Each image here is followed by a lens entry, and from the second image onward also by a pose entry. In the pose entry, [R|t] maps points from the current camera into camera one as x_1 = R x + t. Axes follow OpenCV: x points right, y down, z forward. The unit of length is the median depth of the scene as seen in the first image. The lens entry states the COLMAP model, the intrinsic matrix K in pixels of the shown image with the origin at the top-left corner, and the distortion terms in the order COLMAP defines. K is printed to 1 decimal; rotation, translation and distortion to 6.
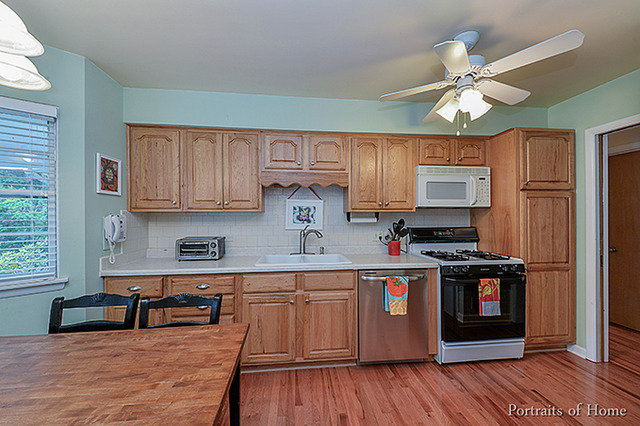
lens RADIAL K [[245.3, 0, 320.0], [0, 245.3, 213.0], [0, 0, 1]] dist [0.000527, -0.000025]
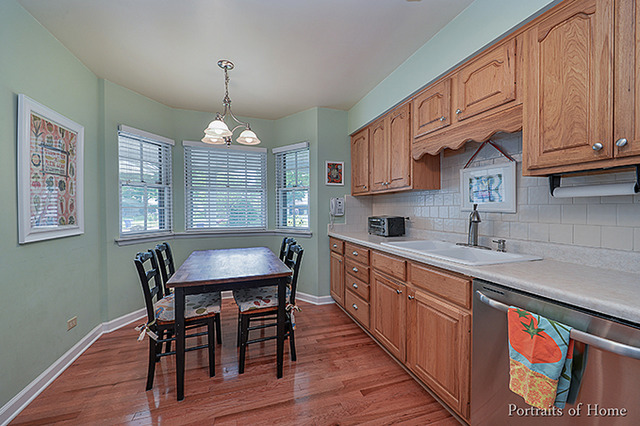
lens RADIAL K [[249.7, 0, 319.2], [0, 249.7, 209.7], [0, 0, 1]] dist [-0.000263, -0.000128]
pose [[0.199979, 0.002787, -0.979796, 0.610260], [0.020528, 0.999765, 0.007034, 0.059756], [0.979585, -0.021520, 0.199874, 0.506372]]
